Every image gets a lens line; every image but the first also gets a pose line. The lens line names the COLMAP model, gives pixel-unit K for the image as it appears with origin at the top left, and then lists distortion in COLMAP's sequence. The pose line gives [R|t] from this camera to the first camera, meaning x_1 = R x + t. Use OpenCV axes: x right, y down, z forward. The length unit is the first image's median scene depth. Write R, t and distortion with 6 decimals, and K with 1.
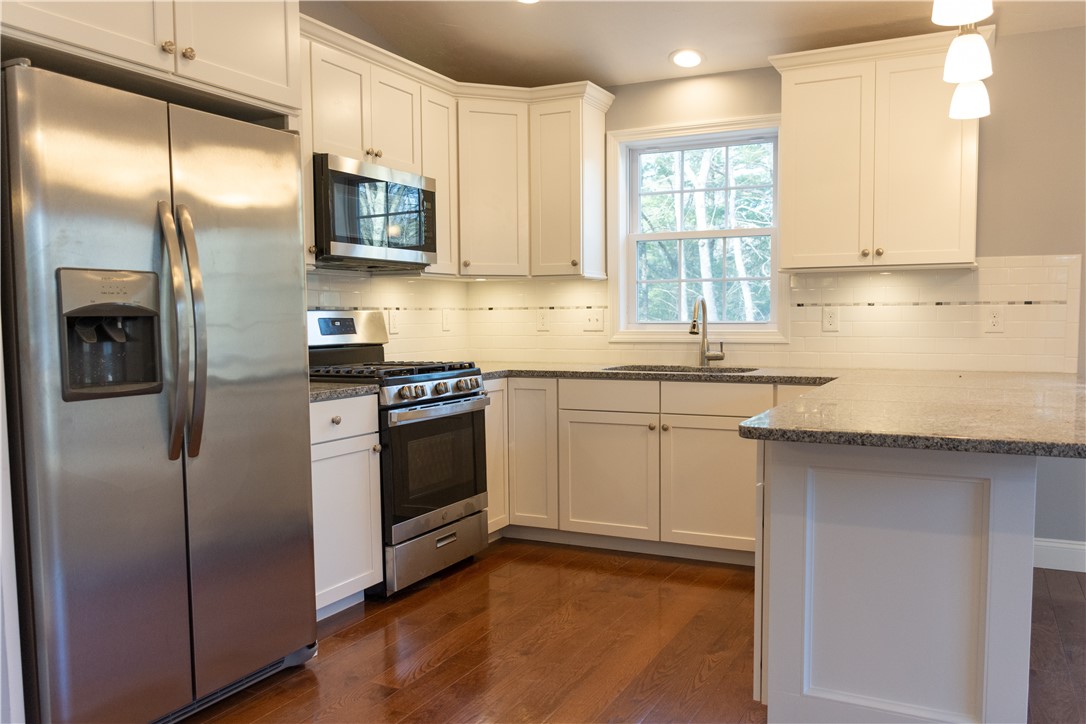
lens RADIAL K [[833.1, 0, 543.9], [0, 833.1, 366.2], [0, 0, 1]] dist [-0.009296, 0.000676]
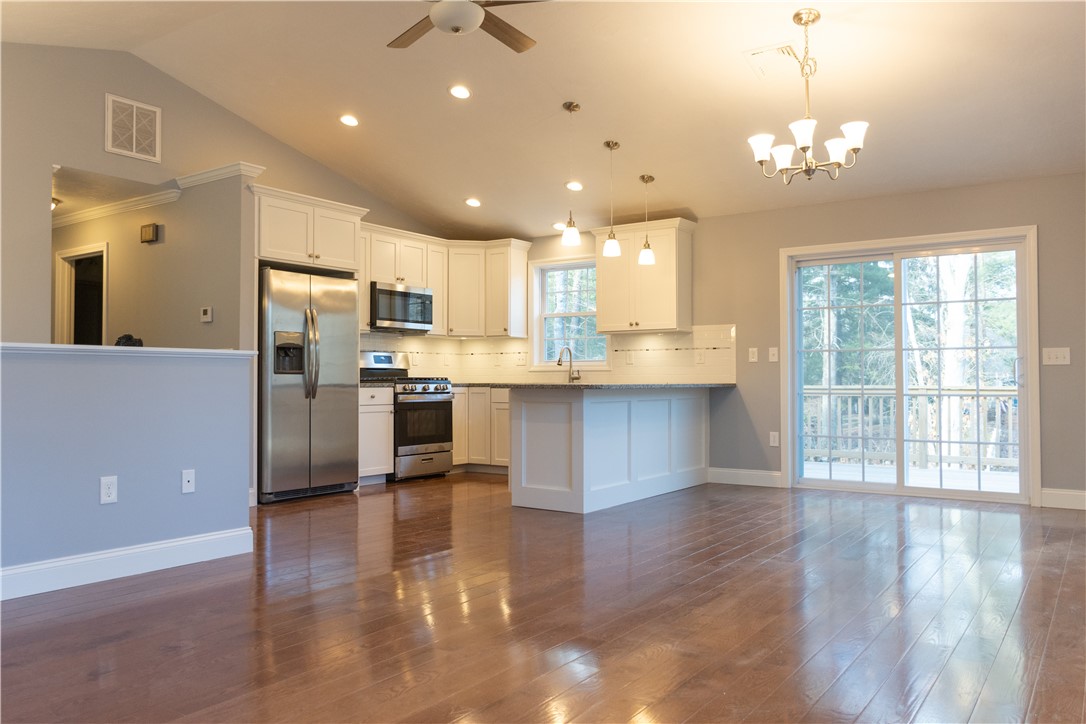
lens RADIAL K [[839.2, 0, 537.4], [0, 839.2, 348.6], [0, 0, 1]] dist [-0.000448, -0.000246]
pose [[0.988288, 0.001114, -0.152595, 0.467445], [-0.016337, 0.994998, -0.098545, 0.128854], [0.151722, 0.099884, 0.983363, -1.041354]]
